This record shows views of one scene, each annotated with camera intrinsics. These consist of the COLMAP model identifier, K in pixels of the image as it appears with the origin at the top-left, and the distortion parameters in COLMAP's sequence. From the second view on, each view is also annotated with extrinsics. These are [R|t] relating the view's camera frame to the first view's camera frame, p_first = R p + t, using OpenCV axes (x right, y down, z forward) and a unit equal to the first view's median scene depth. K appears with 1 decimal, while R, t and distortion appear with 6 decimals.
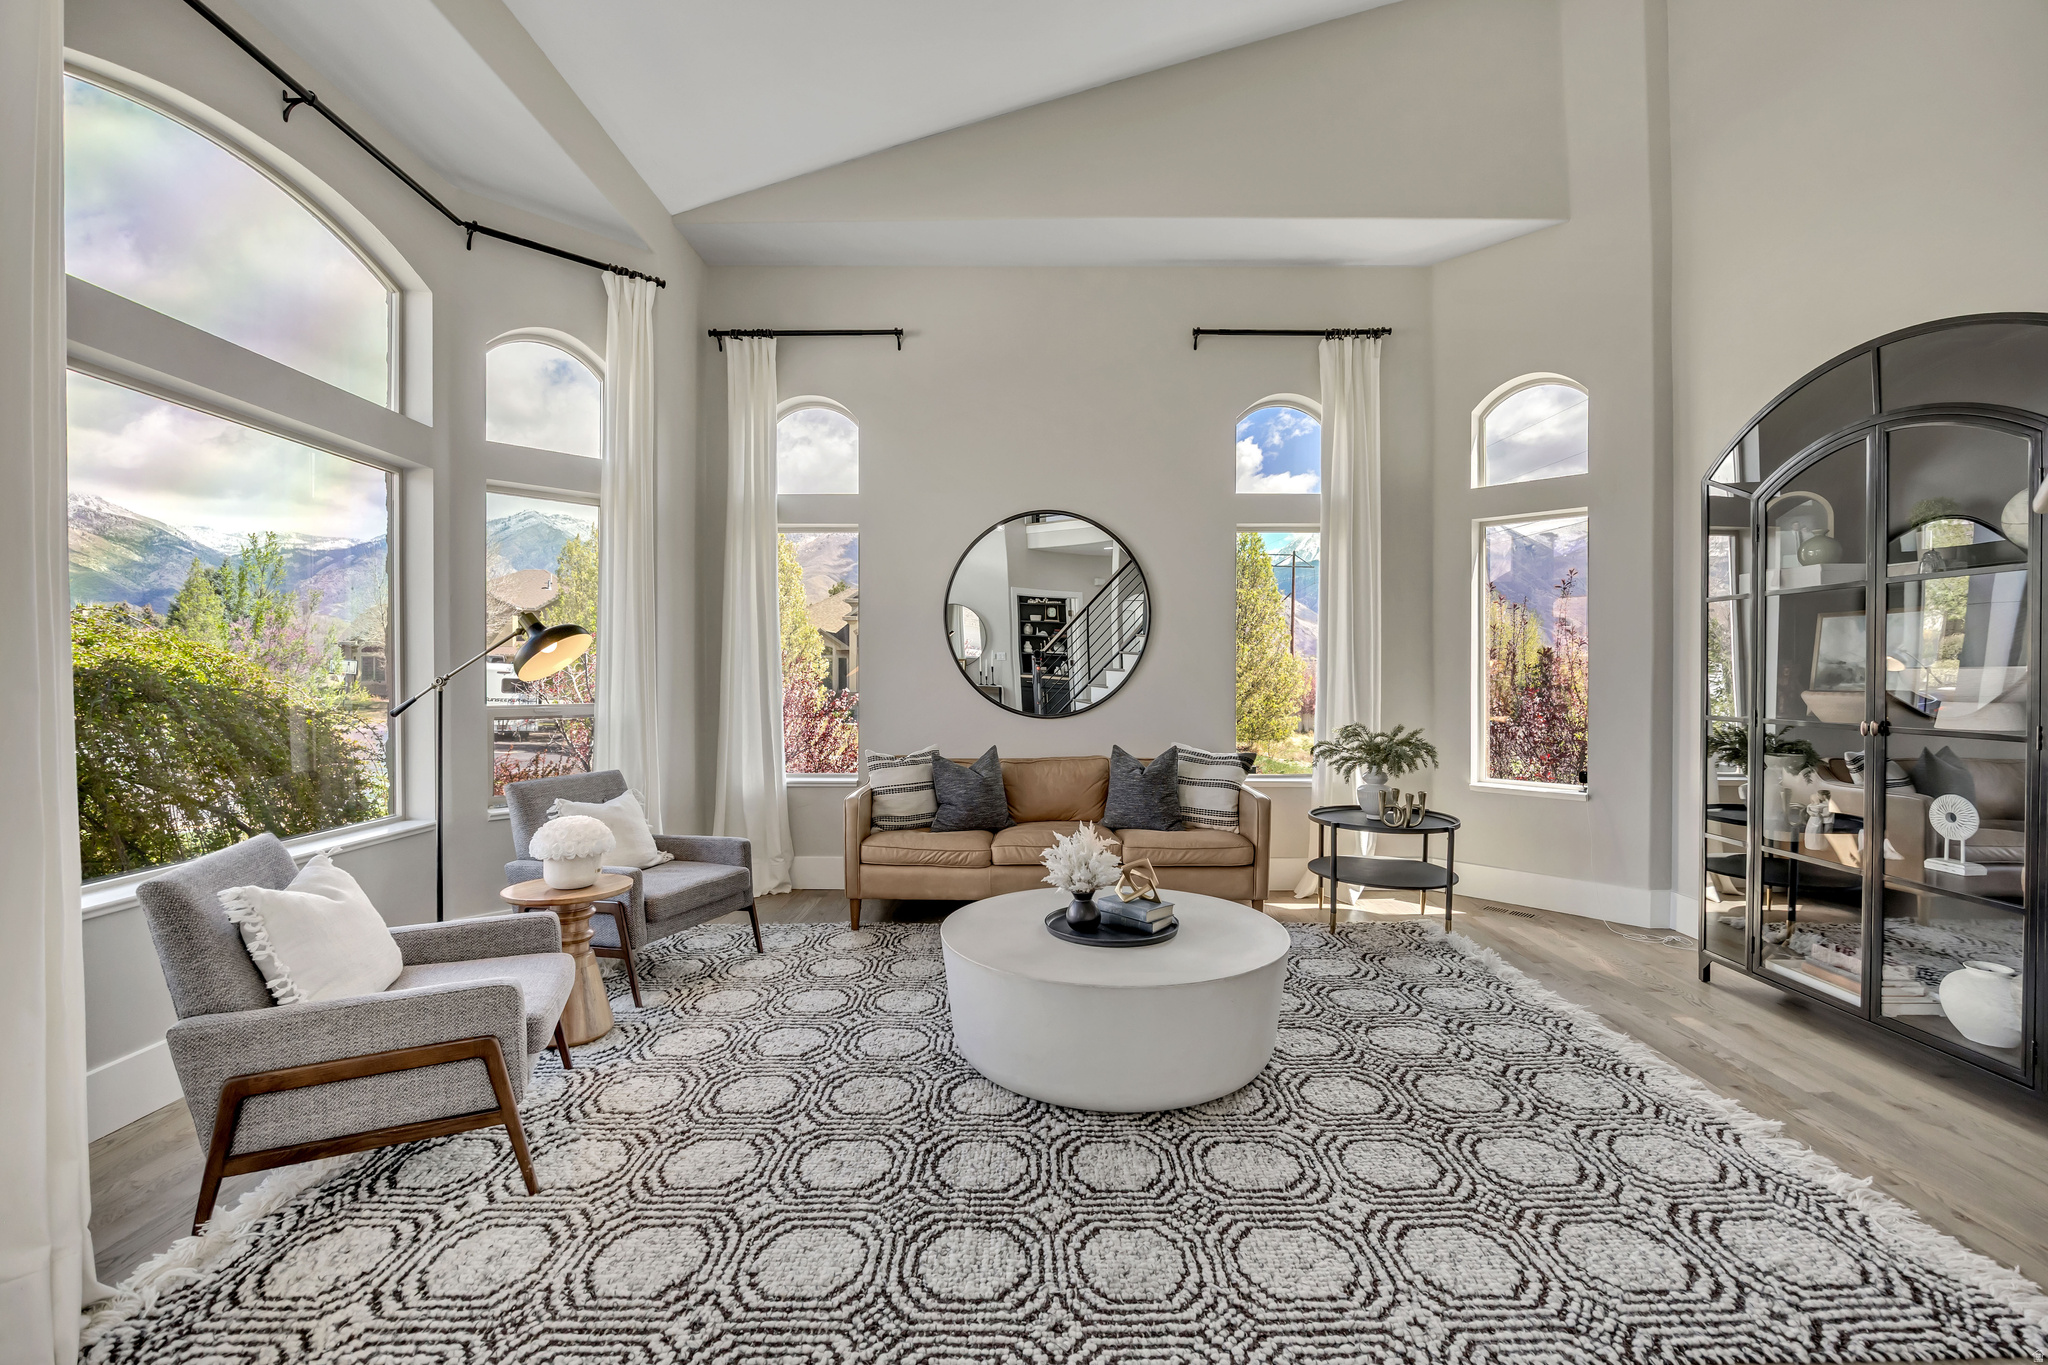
lens RADIAL K [[887.5, 0, 1022.7], [0, 887.5, 678.0], [0, 0, 1]] dist [-0.024768, 0.001411]
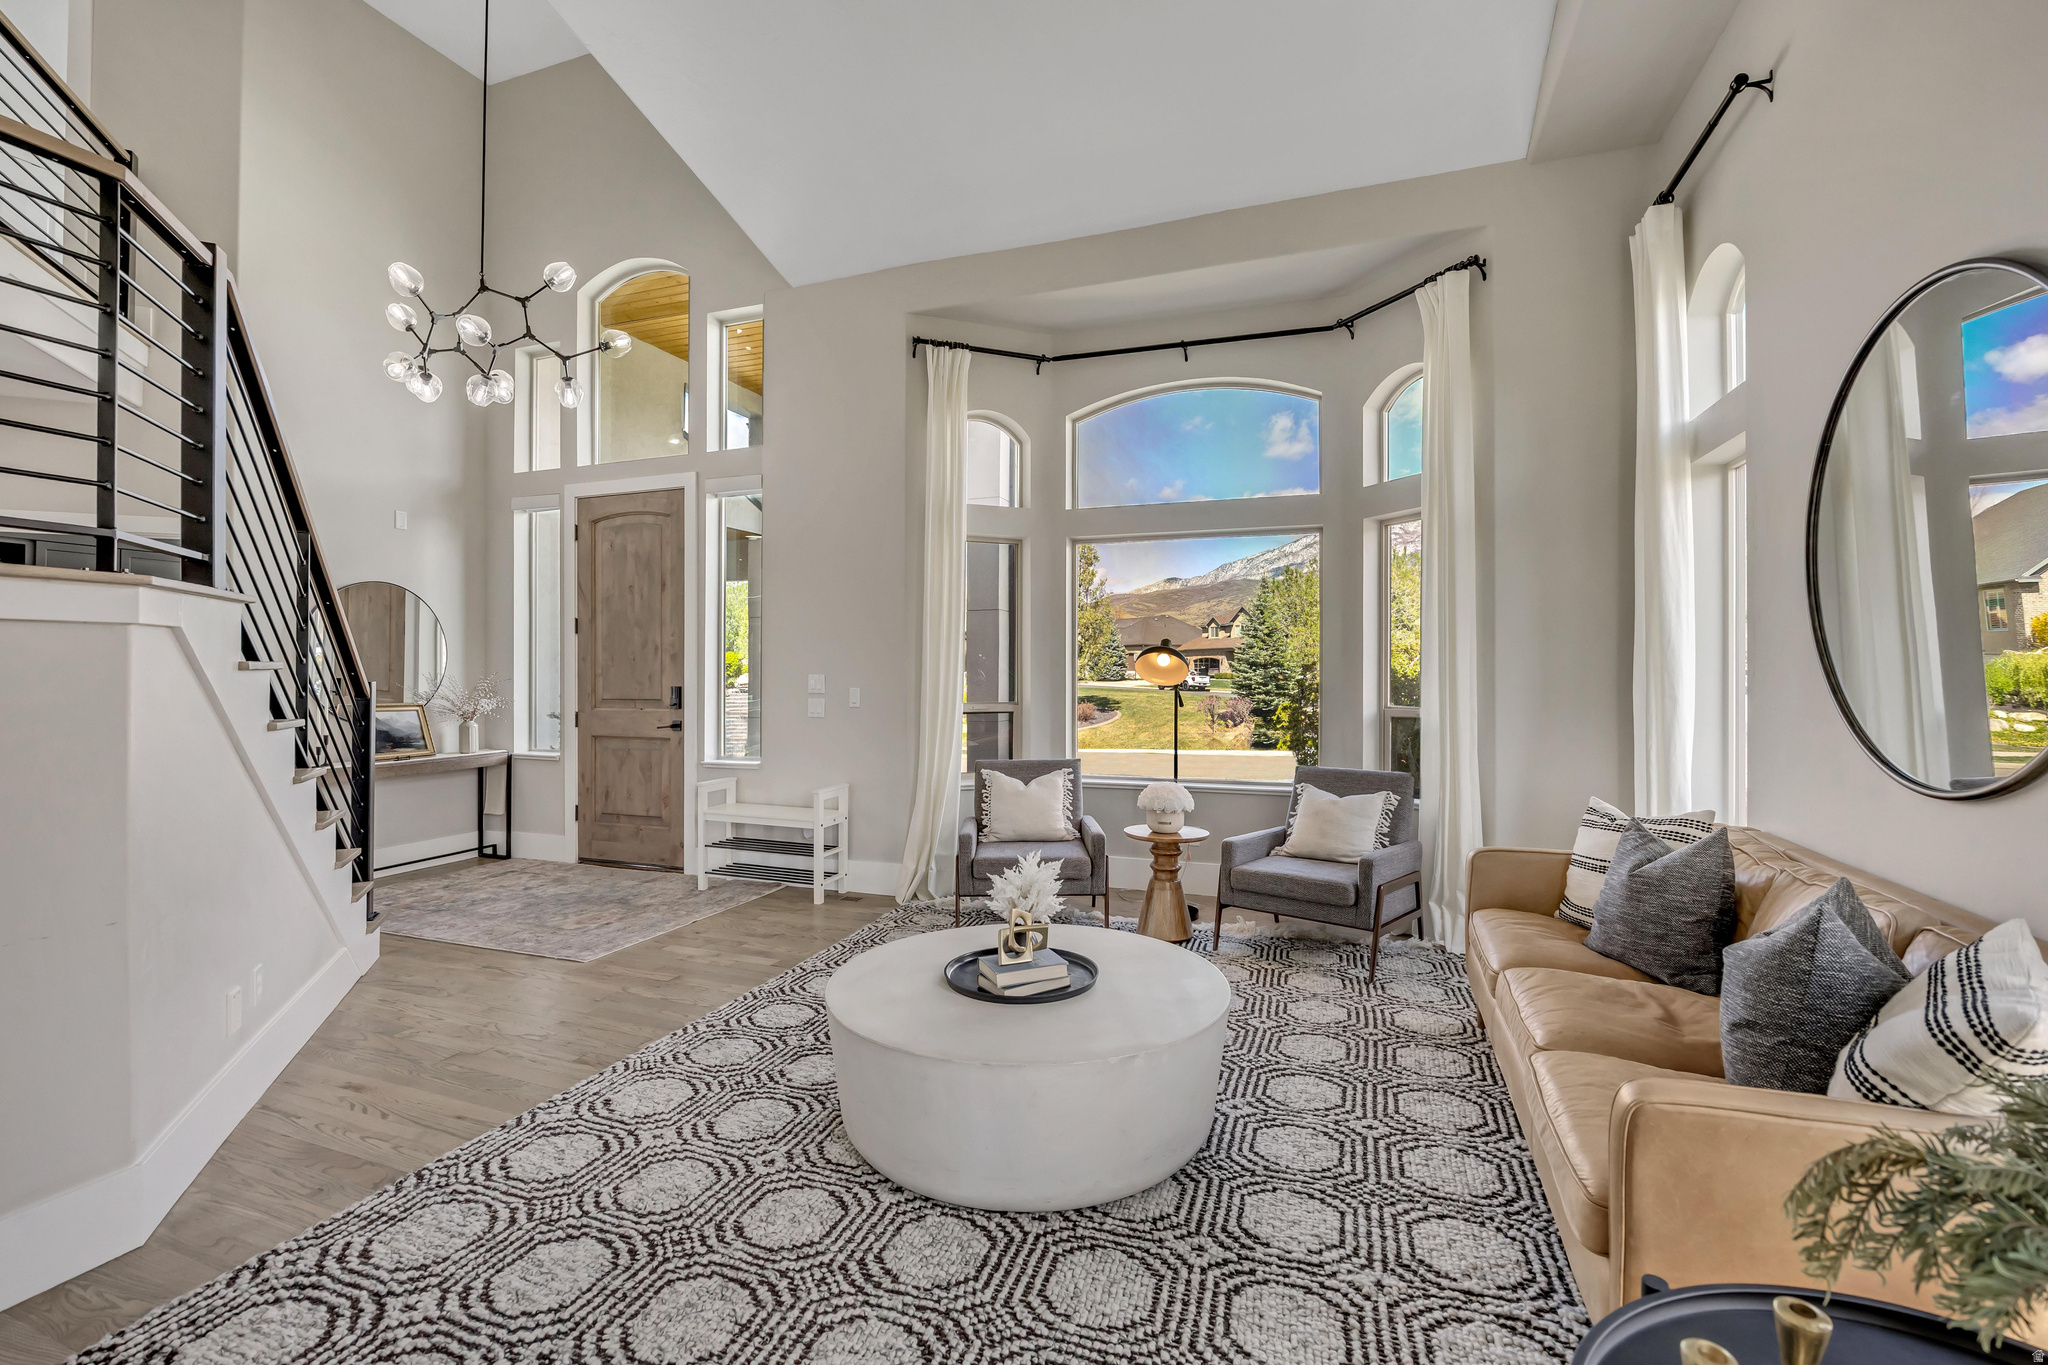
lens RADIAL K [[887.5, 0, 1022.7], [0, 887.5, 678.0], [0, 0, 1]] dist [-0.024768, 0.001411]
pose [[-0.334284, 0.001745, -0.942471, 0.560764], [-0.008713, 0.999950, 0.004942, -0.011057], [0.942432, 0.009864, -0.334252, 0.786092]]
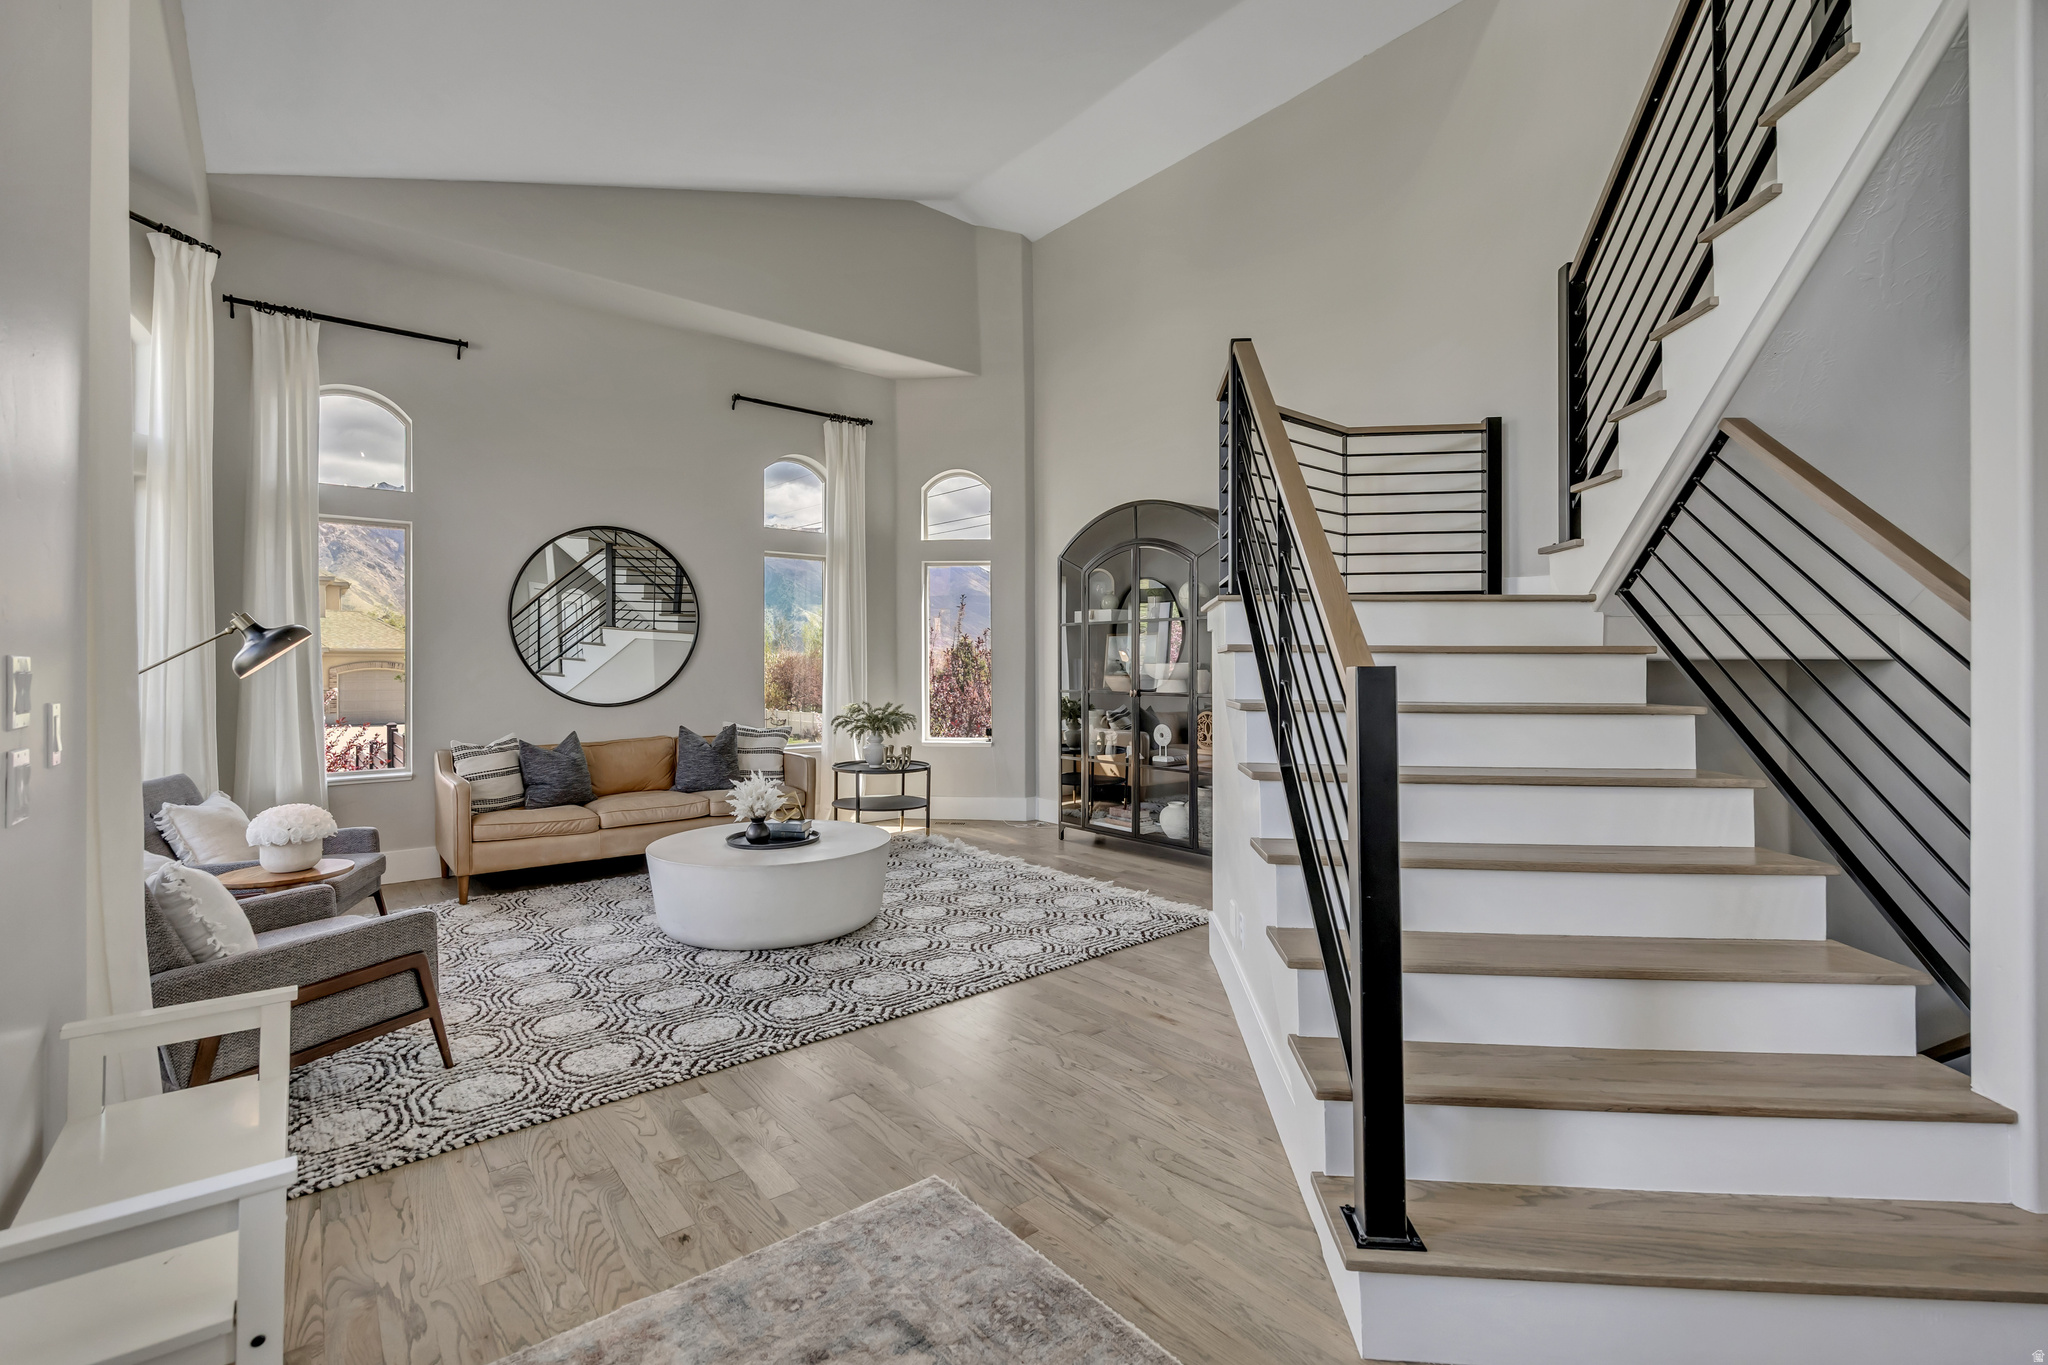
lens RADIAL K [[887.5, 0, 1022.7], [0, 887.5, 678.0], [0, 0, 1]] dist [-0.024768, 0.001411]
pose [[0.761749, -0.011401, 0.647772, -0.365339], [0.006501, 0.999929, 0.009954, 0.000148], [-0.647840, -0.003371, 0.761769, -0.265237]]
